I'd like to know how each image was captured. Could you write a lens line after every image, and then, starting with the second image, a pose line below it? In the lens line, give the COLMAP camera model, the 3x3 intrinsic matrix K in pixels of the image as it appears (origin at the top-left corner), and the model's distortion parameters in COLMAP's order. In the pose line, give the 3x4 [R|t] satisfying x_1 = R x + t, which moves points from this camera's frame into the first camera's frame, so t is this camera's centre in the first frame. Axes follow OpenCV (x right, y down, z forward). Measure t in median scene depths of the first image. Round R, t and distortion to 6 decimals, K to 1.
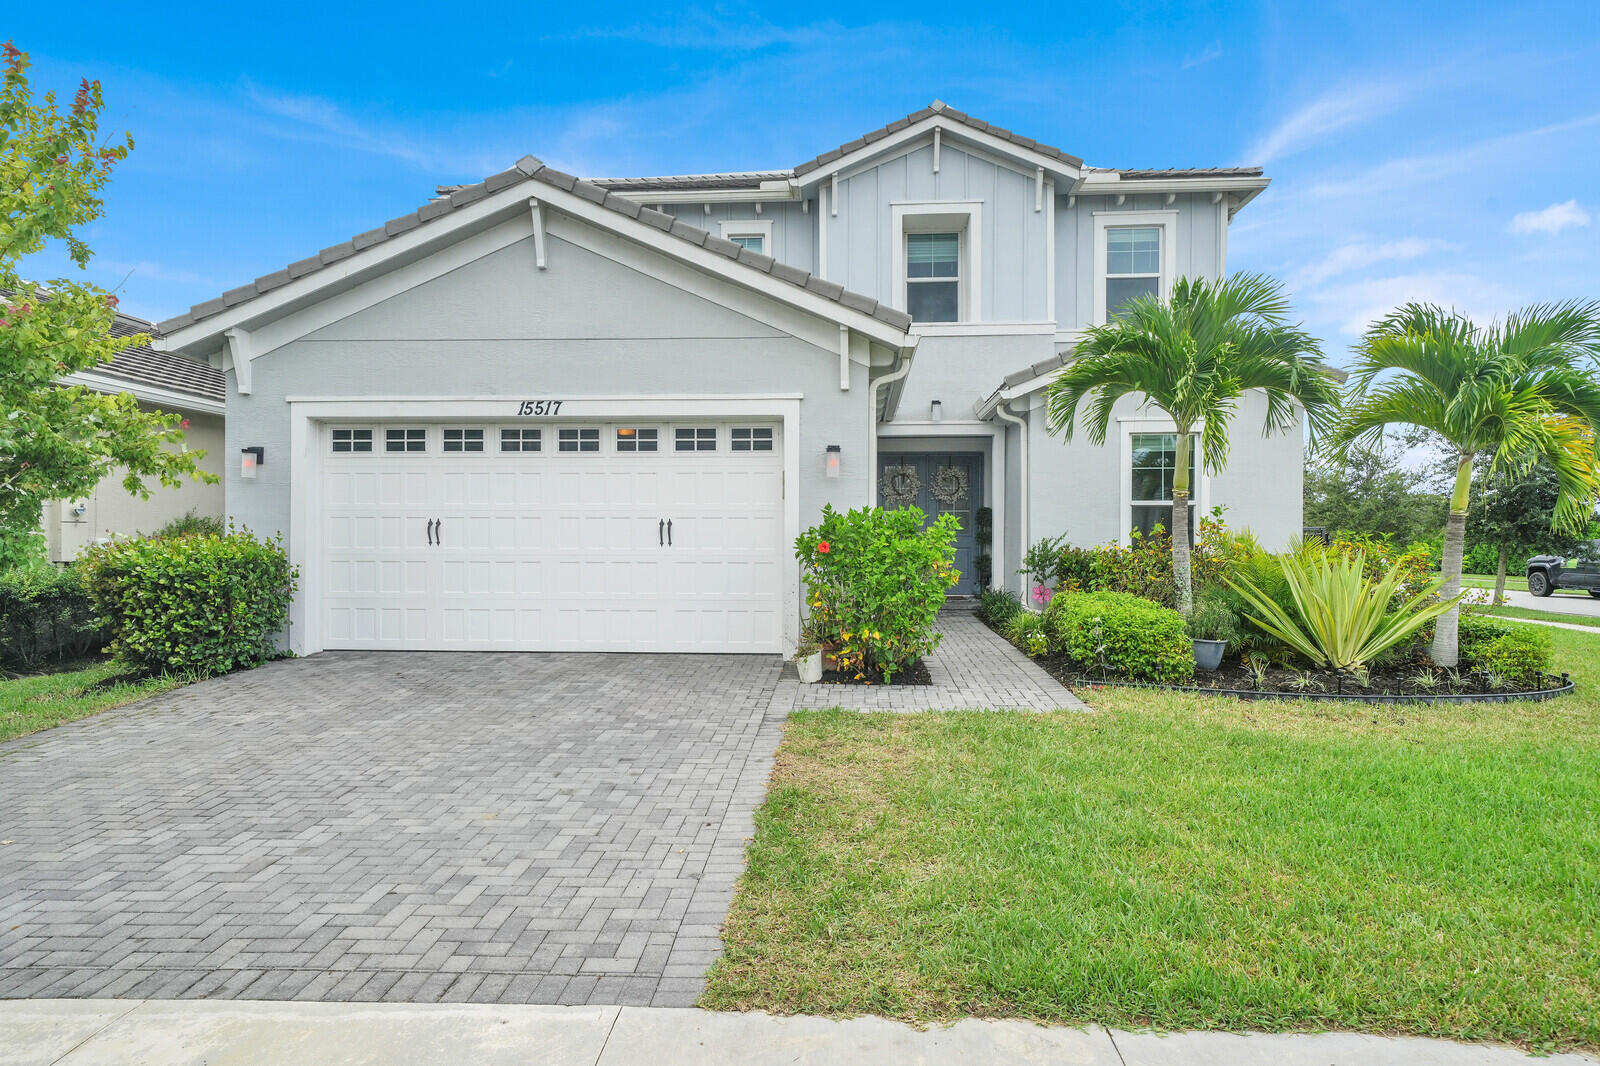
lens RADIAL K [[933.9, 0, 791.5], [0, 933.9, 544.5], [0, 0, 1]] dist [0.005245, 0.000508]
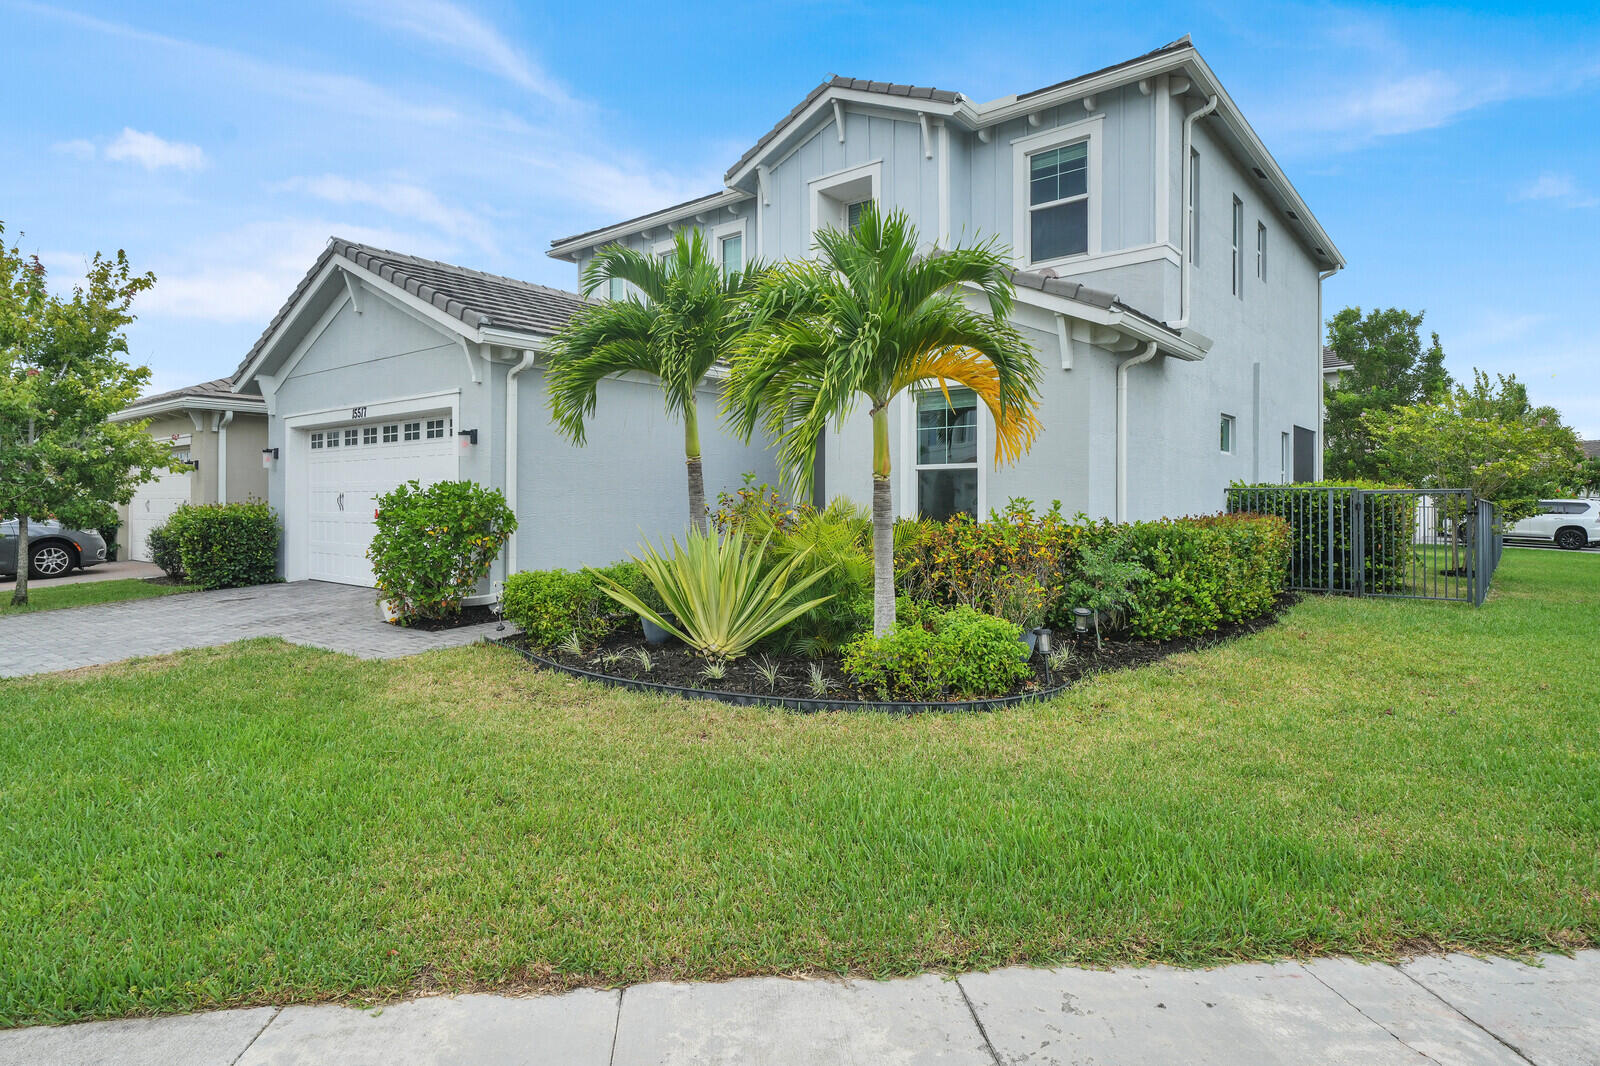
lens RADIAL K [[860.5, 0, 807.4], [0, 860.5, 494.2], [0, 0, 1]] dist [0.032560, 0.000334]
pose [[0.815239, -0.004968, -0.579103, 0.836211], [0.001970, 0.999981, -0.005805, -0.012589], [0.579121, 0.003591, 0.815233, 0.265036]]
